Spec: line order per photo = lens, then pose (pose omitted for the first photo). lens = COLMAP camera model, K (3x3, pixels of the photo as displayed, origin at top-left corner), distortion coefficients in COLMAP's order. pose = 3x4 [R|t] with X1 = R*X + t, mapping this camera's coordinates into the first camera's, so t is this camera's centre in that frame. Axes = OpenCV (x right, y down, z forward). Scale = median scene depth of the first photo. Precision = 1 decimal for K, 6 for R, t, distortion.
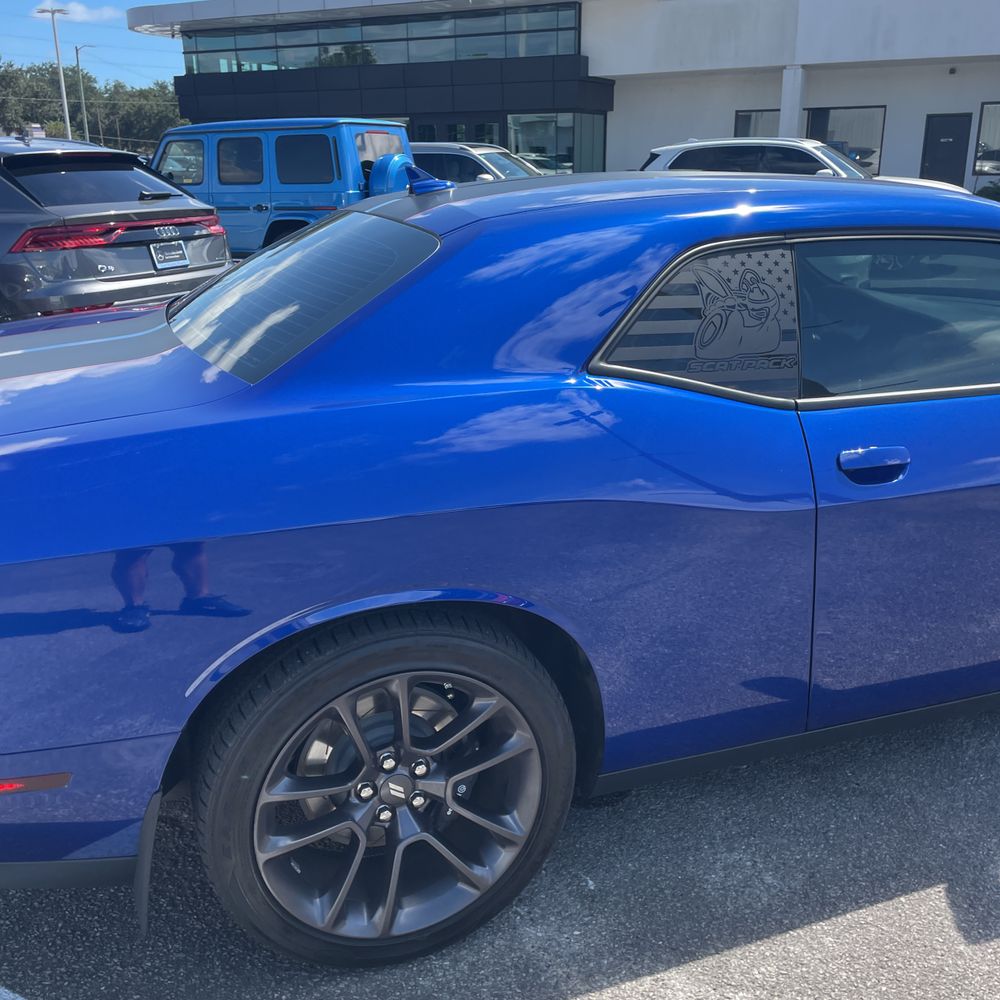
lens RADIAL K [[1011.9, 0, 500.0], [0, 1011.9, 500.0], [0, 0, 1]] dist [0.074748, -0.086261]
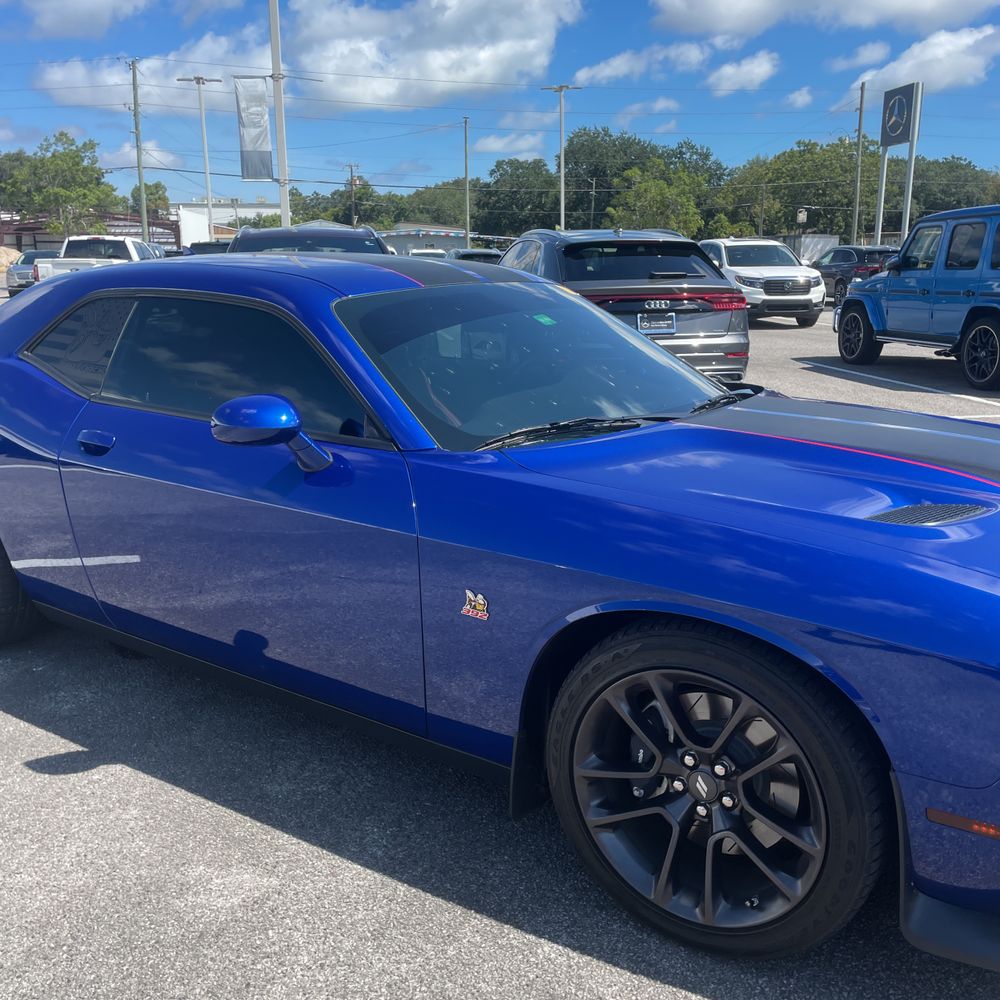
lens RADIAL K [[1004.9, 0, 496.4], [0, 1004.9, 531.9], [0, 0, 1]] dist [0.078417, -0.114033]
pose [[0.560025, 0.227499, -0.796628, 0.169663], [-0.264857, 0.960261, 0.088035, -0.017392], [0.784999, 0.161691, 0.598024, 0.053248]]
